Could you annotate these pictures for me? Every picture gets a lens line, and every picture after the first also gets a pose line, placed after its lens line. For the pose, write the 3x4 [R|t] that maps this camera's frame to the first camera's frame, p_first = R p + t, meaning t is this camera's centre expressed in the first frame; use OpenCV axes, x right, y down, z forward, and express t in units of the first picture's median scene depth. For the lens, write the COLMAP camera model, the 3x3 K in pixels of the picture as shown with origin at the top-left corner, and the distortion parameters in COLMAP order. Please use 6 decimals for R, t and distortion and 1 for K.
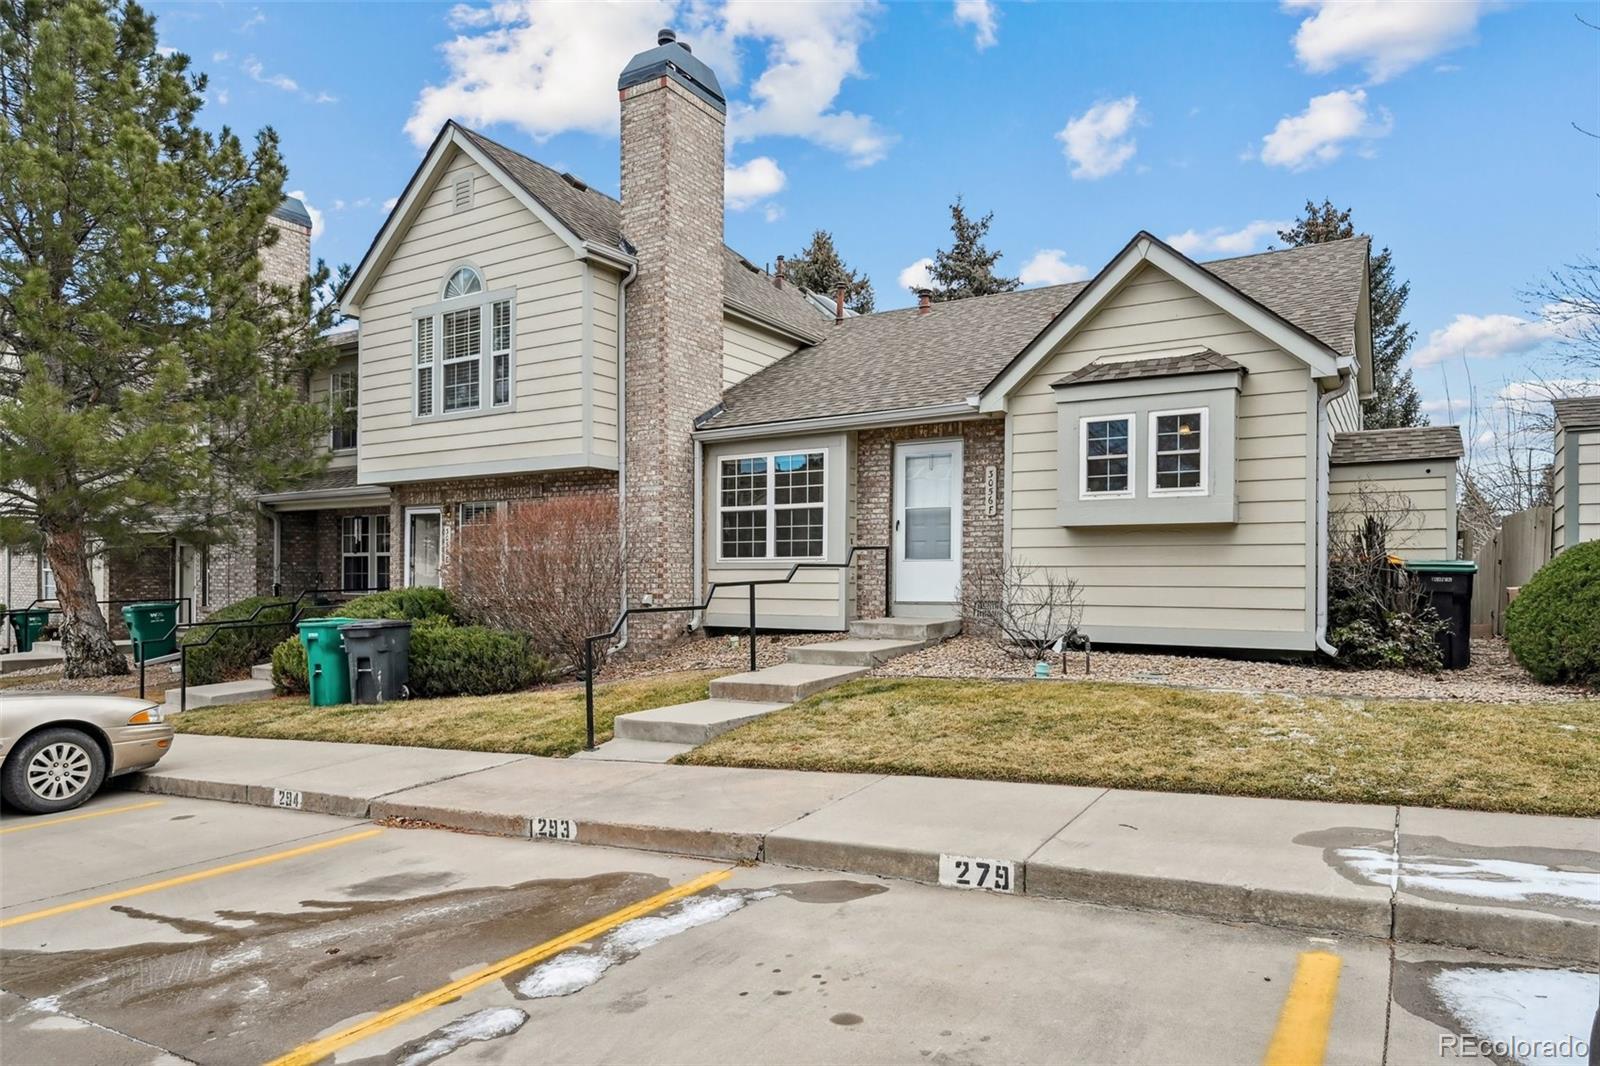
lens RADIAL K [[981.4, 0, 800.9], [0, 981.4, 579.4], [0, 0, 1]] dist [-0.006239, -0.000677]
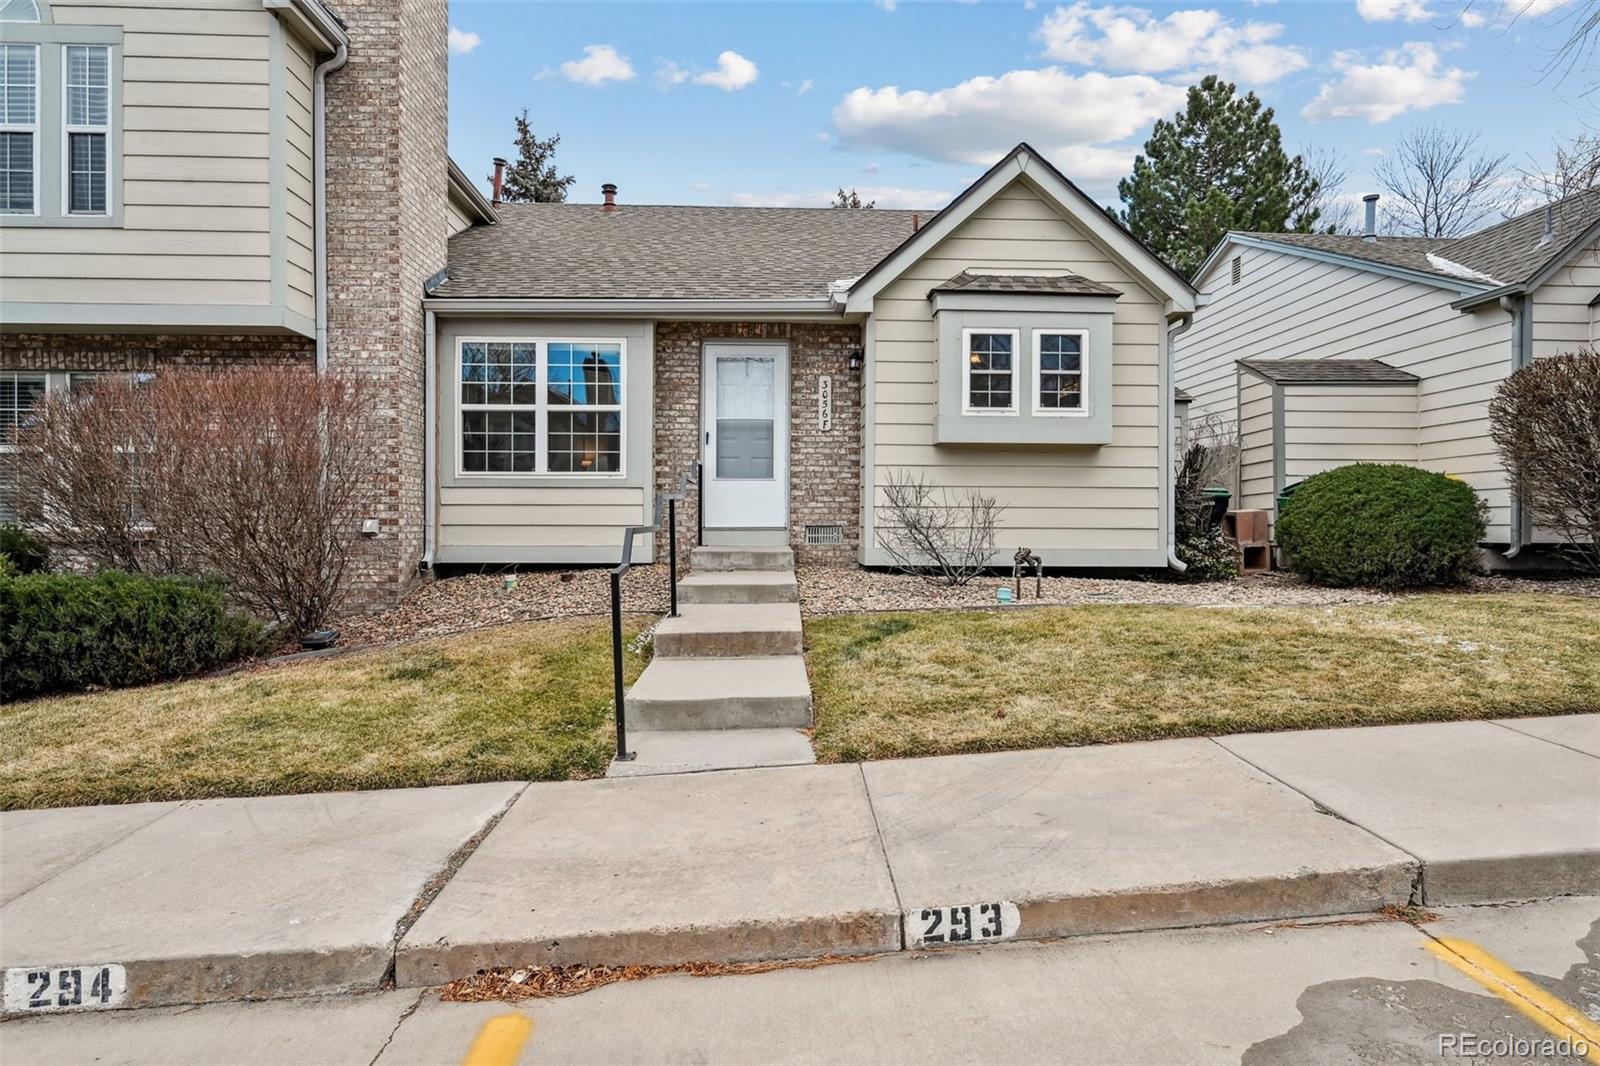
lens RADIAL K [[912.0, 0, 799.9], [0, 912.0, 525.7], [0, 0, 1]] dist [-0.003324, -0.000619]
pose [[0.829305, -0.002356, 0.558791, -0.297877], [-0.000124, 0.999990, 0.004400, 0.018861], [-0.558796, -0.003718, 0.829297, 0.320508]]
